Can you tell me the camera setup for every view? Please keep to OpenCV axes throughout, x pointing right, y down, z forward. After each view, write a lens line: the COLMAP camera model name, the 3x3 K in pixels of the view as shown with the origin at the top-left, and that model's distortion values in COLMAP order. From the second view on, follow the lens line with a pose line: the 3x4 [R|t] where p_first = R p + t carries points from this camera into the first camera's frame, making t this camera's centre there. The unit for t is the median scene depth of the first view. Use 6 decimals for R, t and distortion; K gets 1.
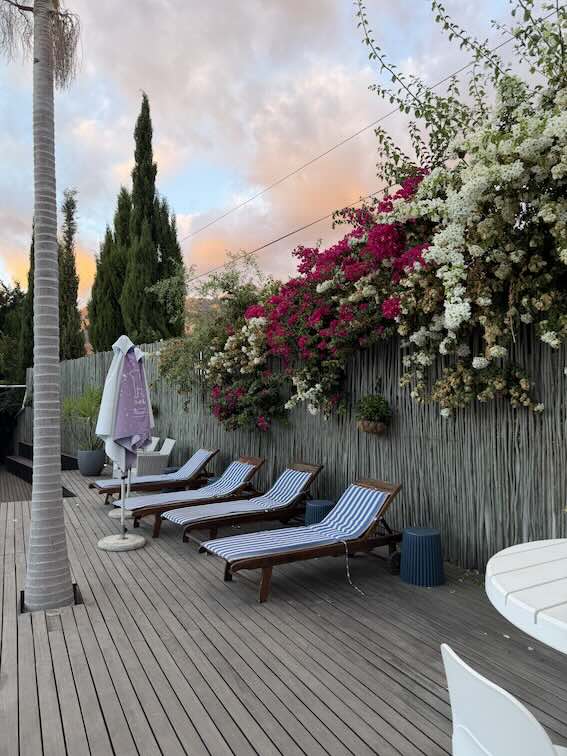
lens RADIAL K [[534.3, 0, 289.3], [0, 534.3, 372.5], [0, 0, 1]] dist [0.050912, -0.039717]
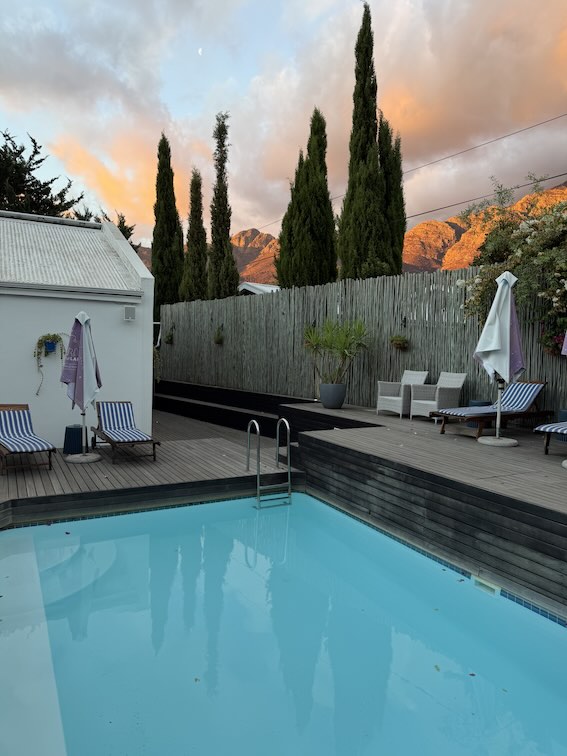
lens RADIAL K [[534.3, 0, 279.4], [0, 534.3, 378.6], [0, 0, 1]] dist [0.050912, -0.039717]
pose [[0.999854, 0.017089, 0.000532, -0.409510], [-0.017050, 0.994313, 0.105120, 0.029440], [0.001267, -0.105113, 0.994459, 0.018234]]
